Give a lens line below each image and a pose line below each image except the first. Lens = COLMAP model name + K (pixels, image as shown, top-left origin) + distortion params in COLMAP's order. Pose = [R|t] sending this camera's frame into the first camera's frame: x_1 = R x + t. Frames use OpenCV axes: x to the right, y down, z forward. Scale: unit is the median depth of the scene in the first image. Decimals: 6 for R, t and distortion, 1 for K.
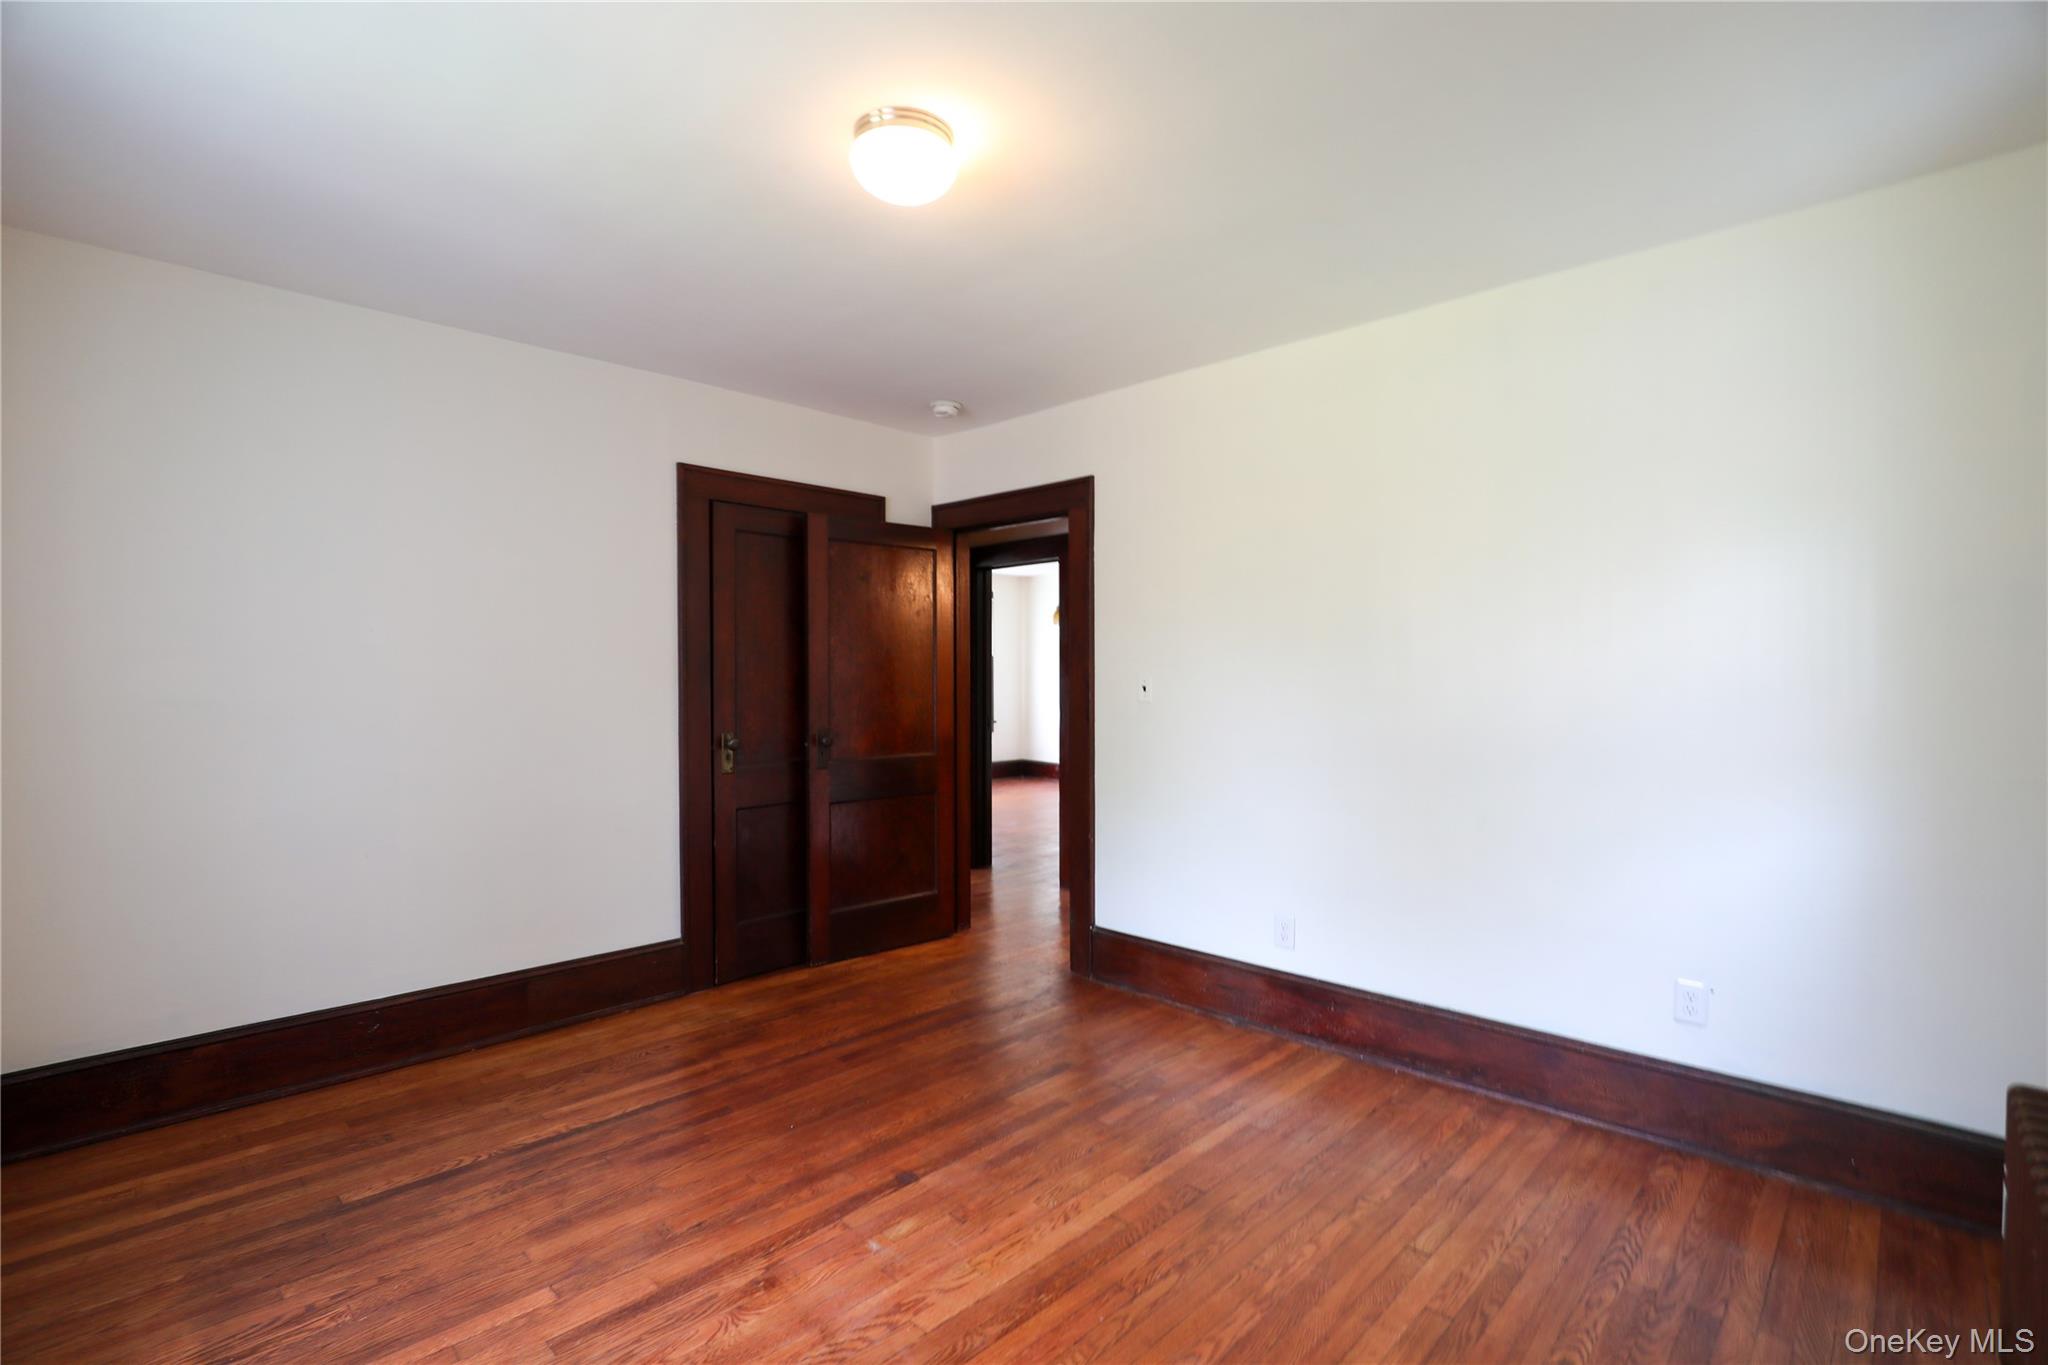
lens RADIAL K [[932.9, 0, 1017.9], [0, 932.9, 685.0], [0, 0, 1]] dist [-0.035559, 0.006733]
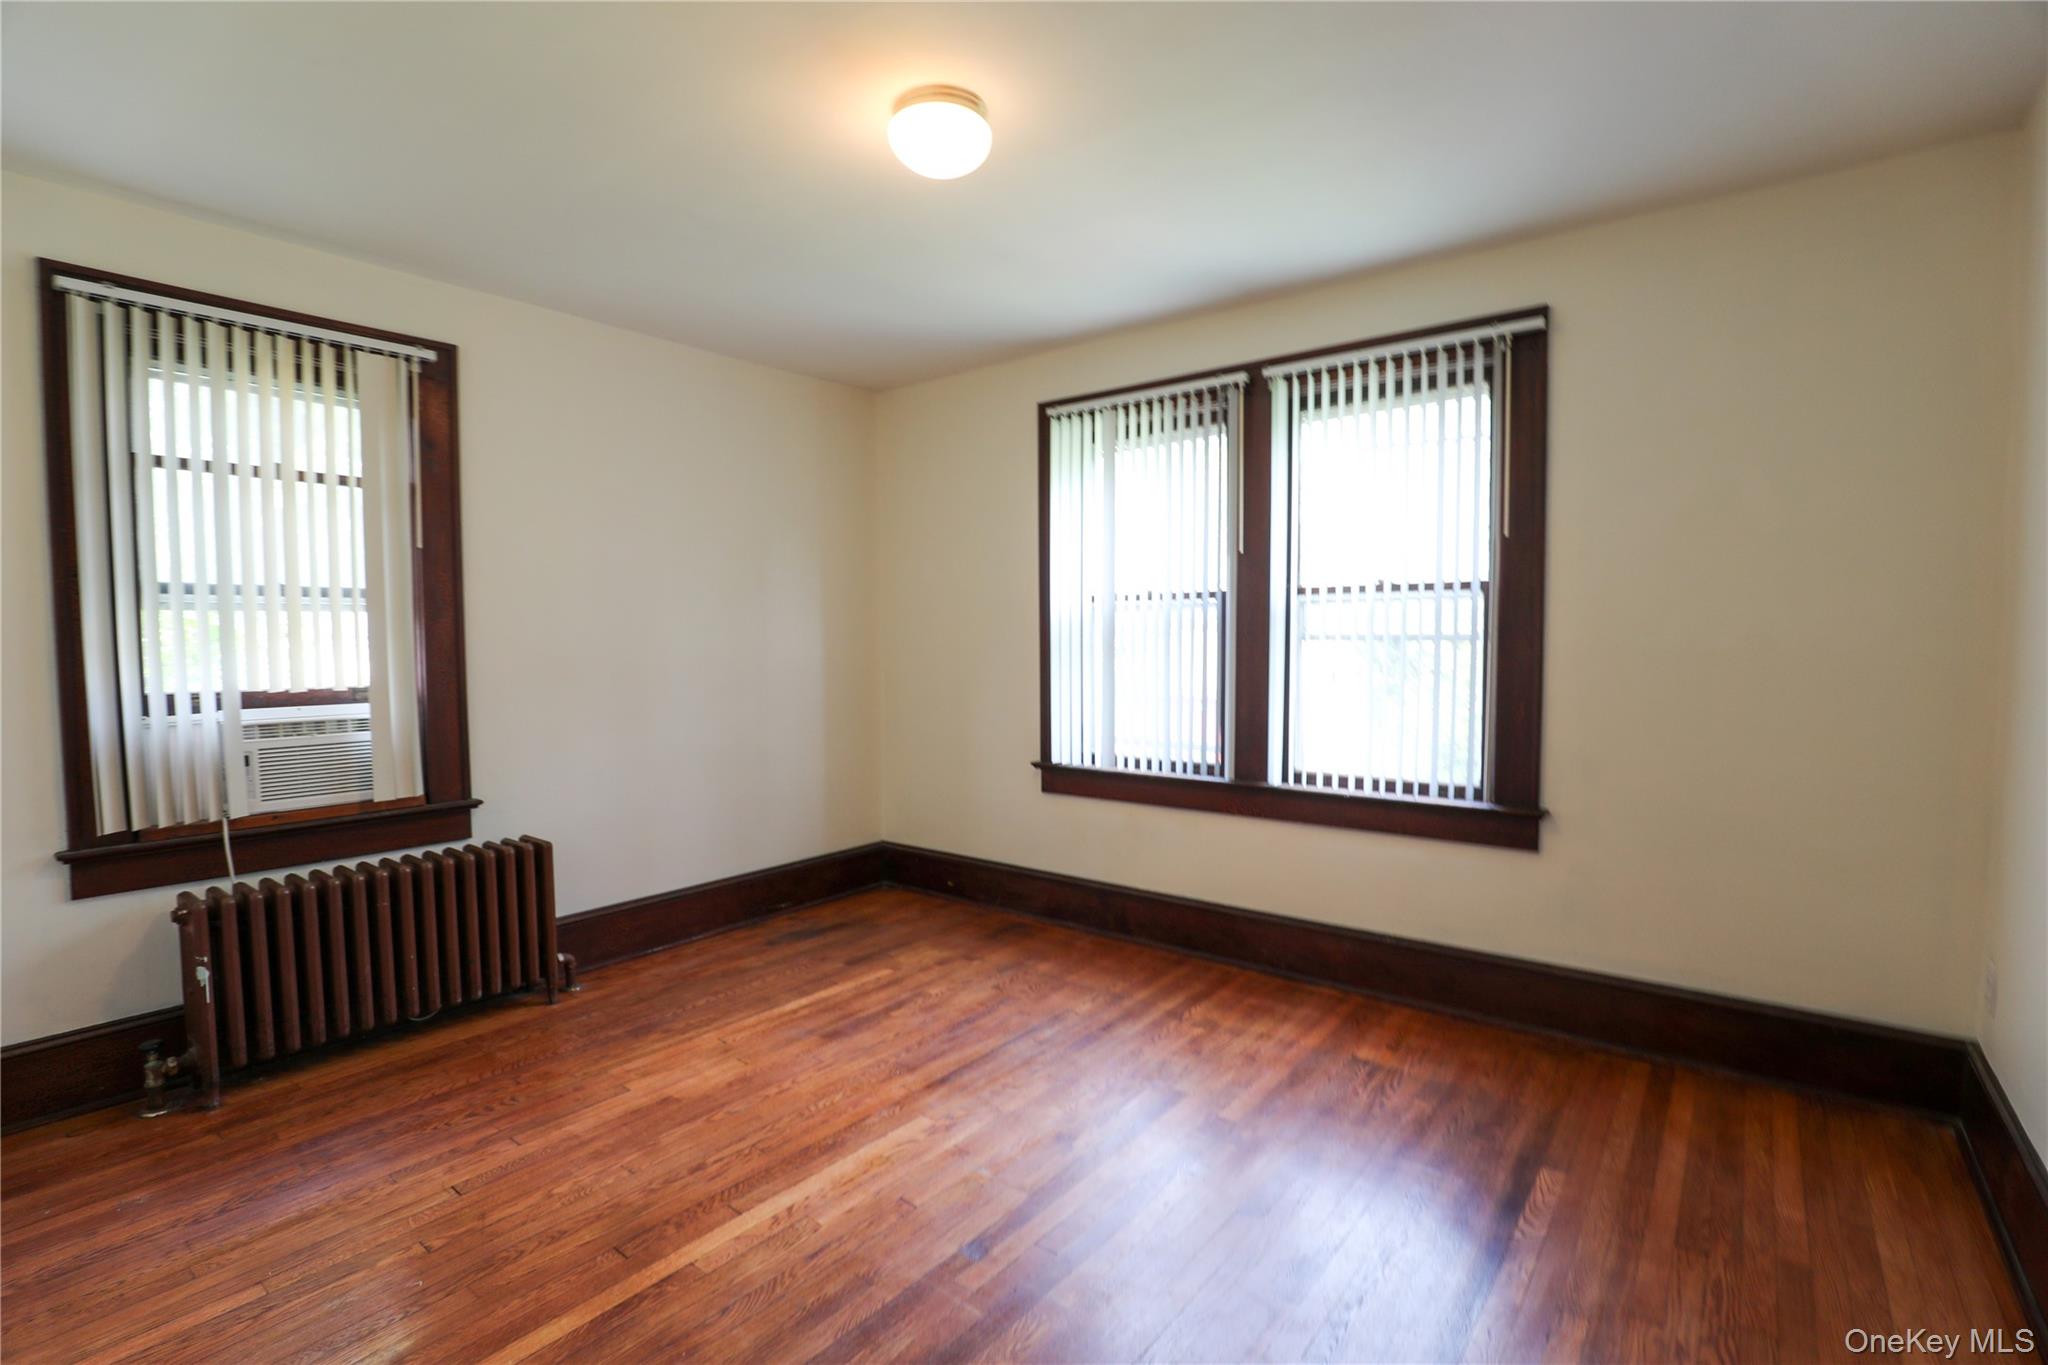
lens RADIAL K [[932.9, 0, 1017.9], [0, 932.9, 685.0], [0, 0, 1]] dist [-0.035559, 0.006733]
pose [[-0.994517, 0.012899, -0.103773, -0.088081], [0.005875, 0.997688, 0.067709, -0.015882], [0.104406, 0.066728, -0.992294, 1.935825]]
